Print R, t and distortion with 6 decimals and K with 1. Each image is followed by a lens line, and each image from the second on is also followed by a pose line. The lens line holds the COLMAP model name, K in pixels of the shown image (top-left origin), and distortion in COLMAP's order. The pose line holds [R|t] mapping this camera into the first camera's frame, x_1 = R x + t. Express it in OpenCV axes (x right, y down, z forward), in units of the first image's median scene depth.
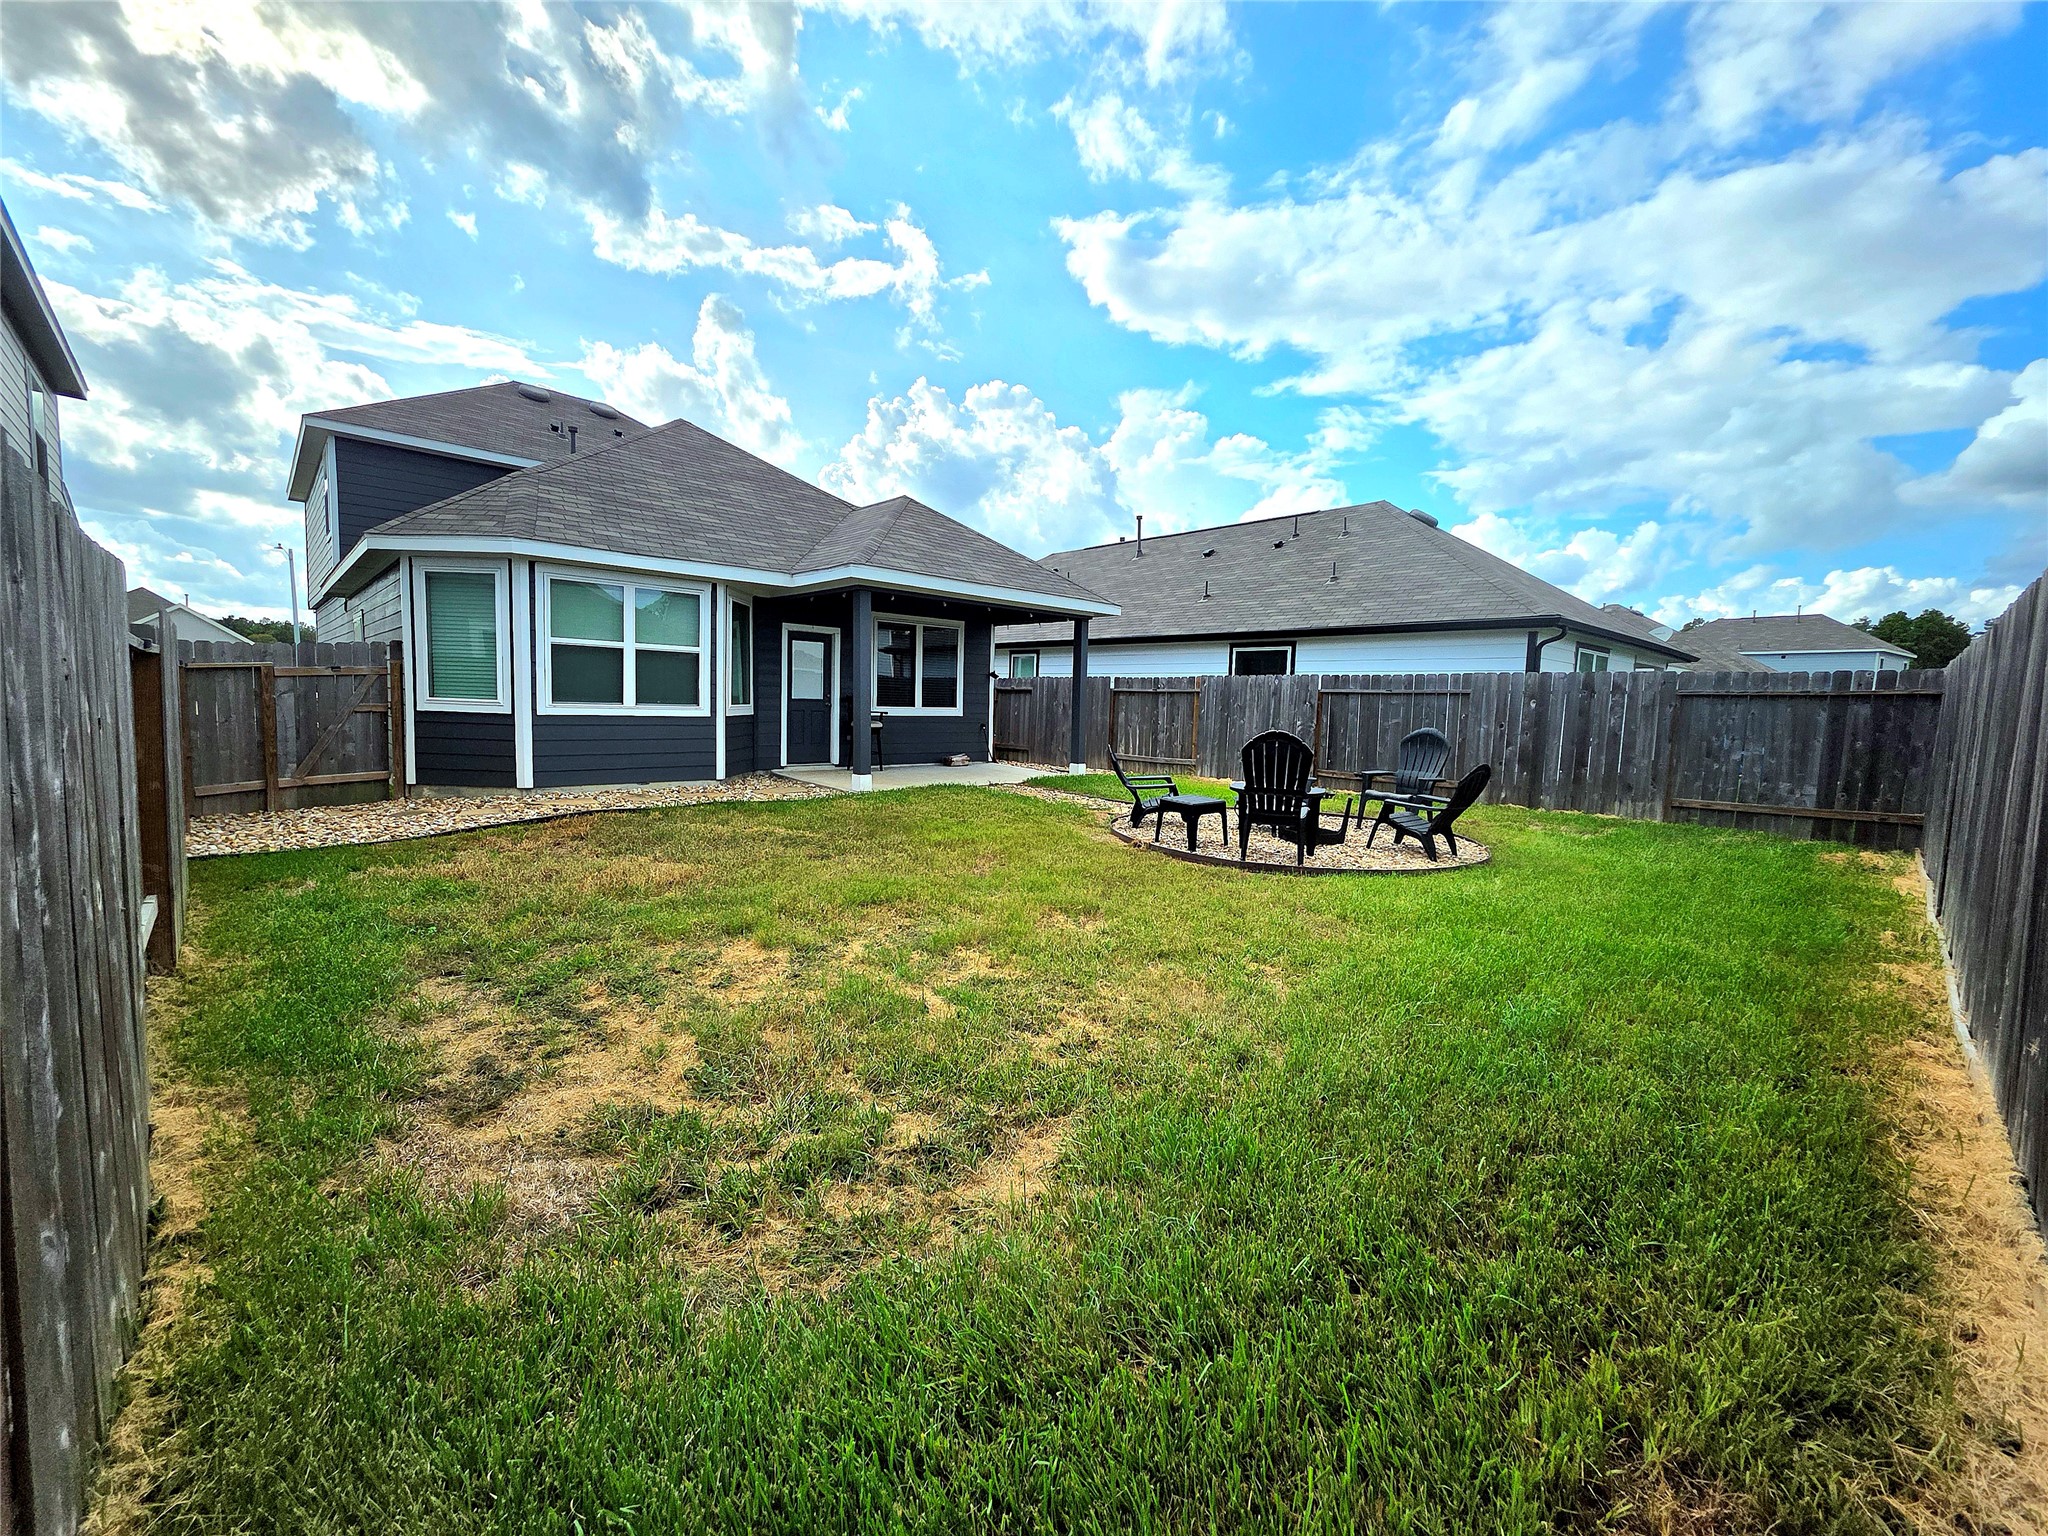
lens RADIAL K [[824.8, 0, 1038.2], [0, 824.8, 780.5], [0, 0, 1]] dist [0.003363, 0.000568]
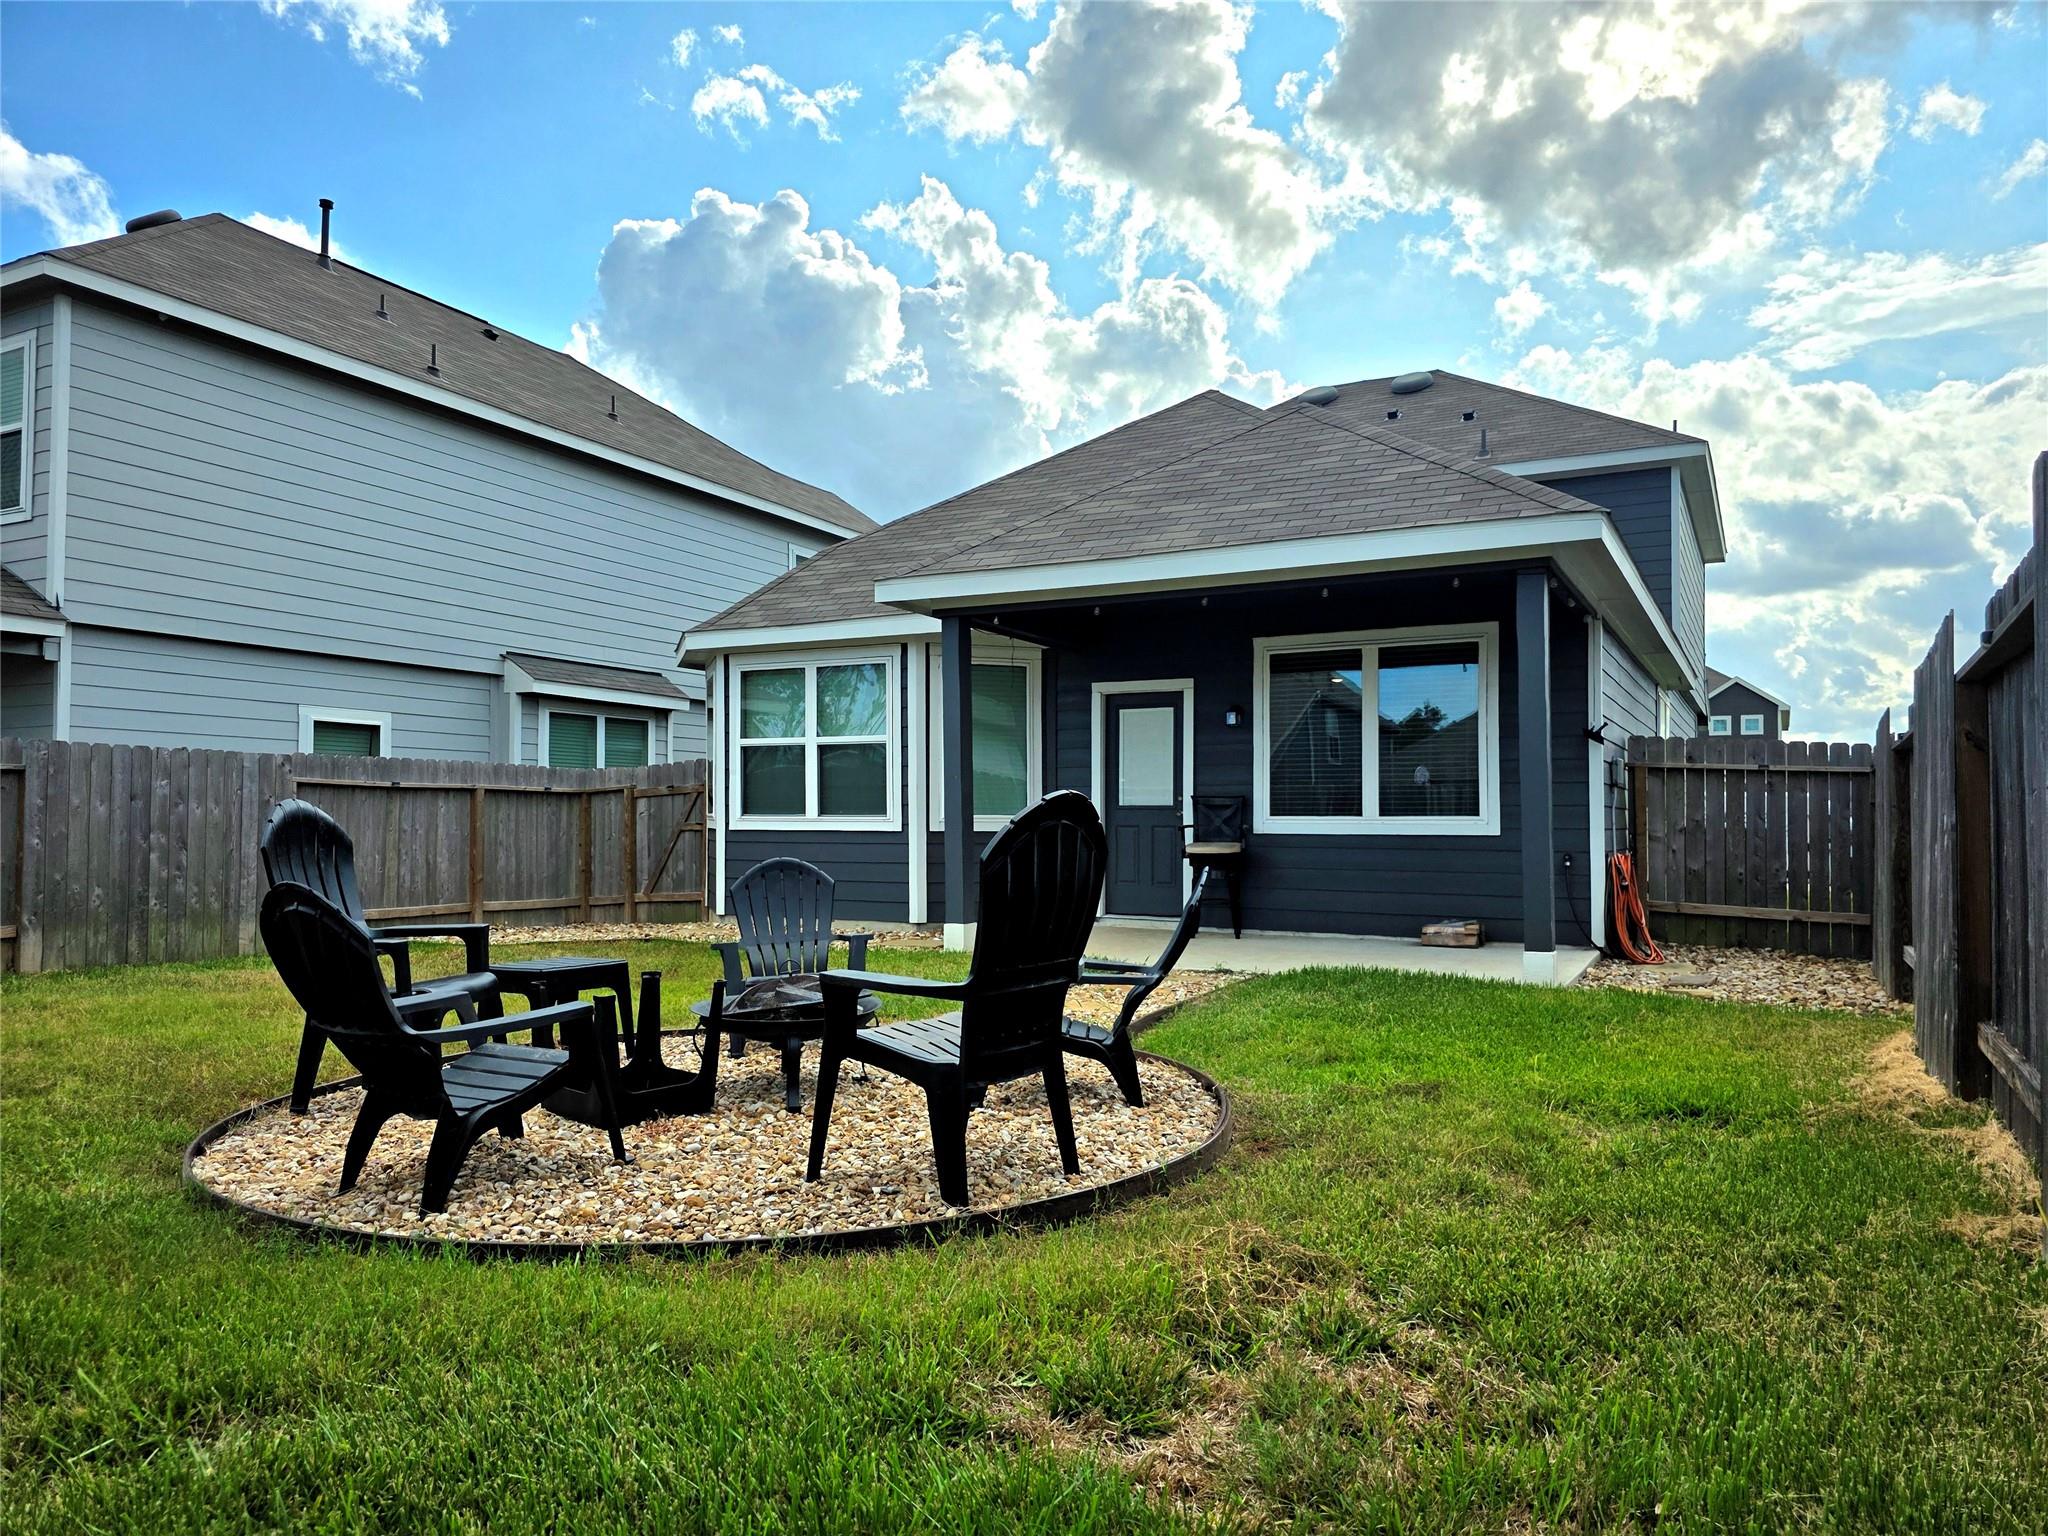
lens RADIAL K [[1370.1, 0, 1040.4], [0, 1370.1, 783.7], [0, 0, 1]] dist [0.026476, -0.000498]
pose [[0.308569, -0.058230, -0.949418, 0.578002], [-0.090483, 0.991801, -0.090238, -0.018574], [0.946889, 0.113751, 0.300770, 0.592505]]
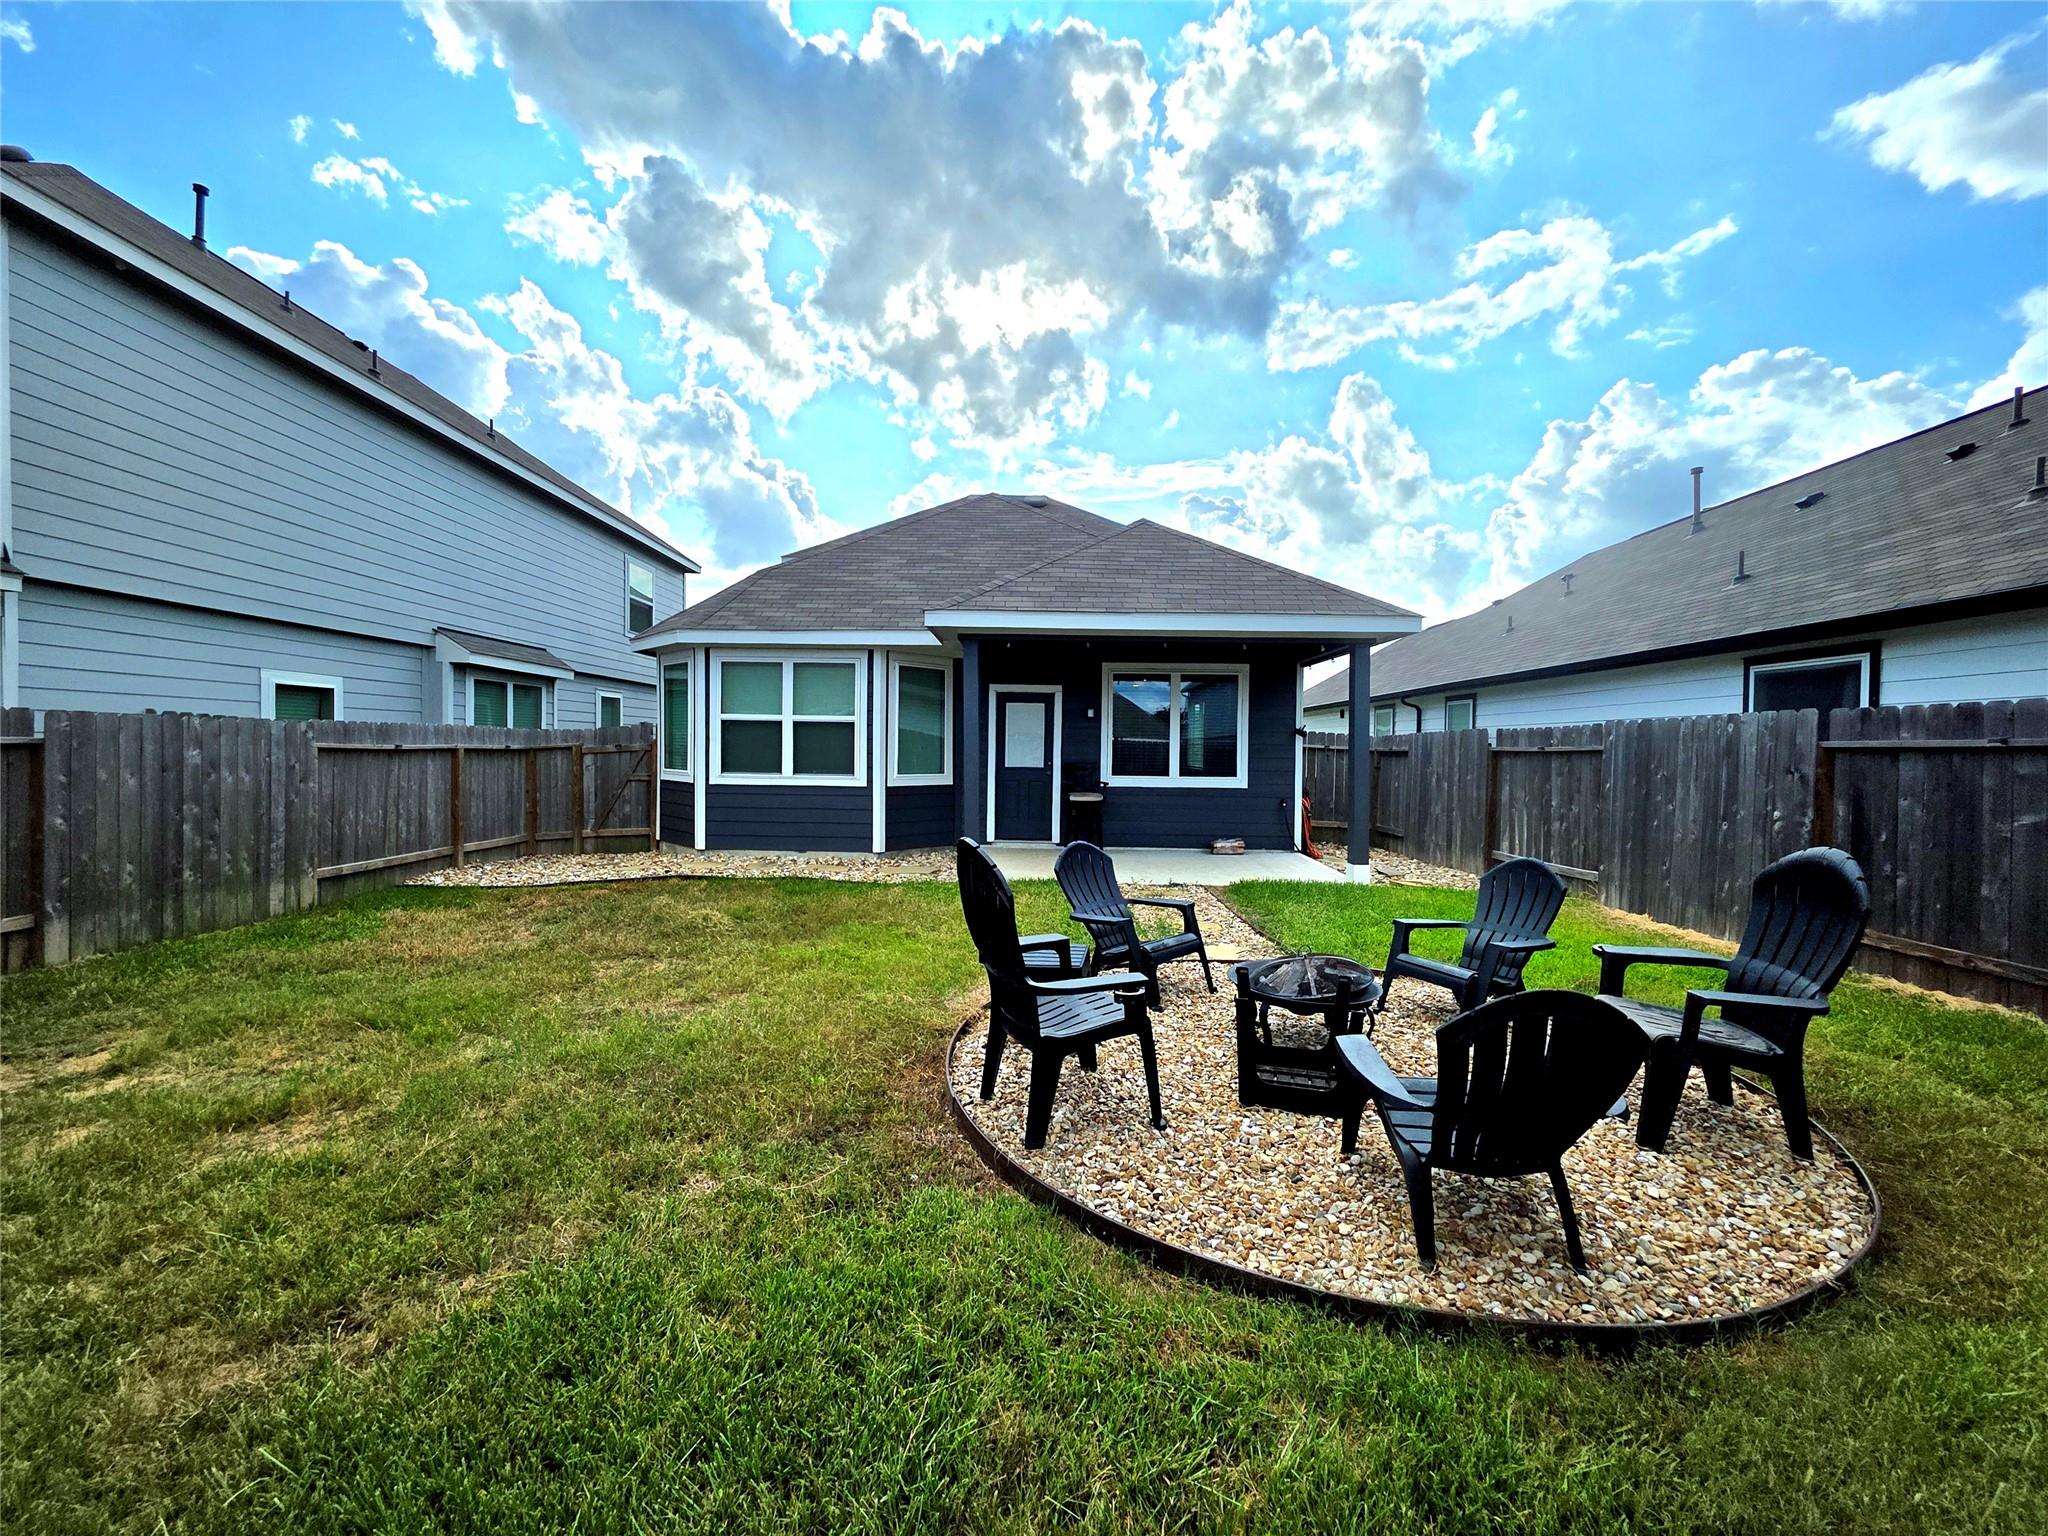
lens RADIAL K [[824.8, 0, 1020.3], [0, 824.8, 757.5], [0, 0, 1]] dist [0.003363, 0.000568]
pose [[0.700752, -0.013182, -0.713283, 0.326821], [-0.063346, 0.994730, -0.080616, -0.034958], [0.710587, 0.101675, 0.696224, 0.353259]]
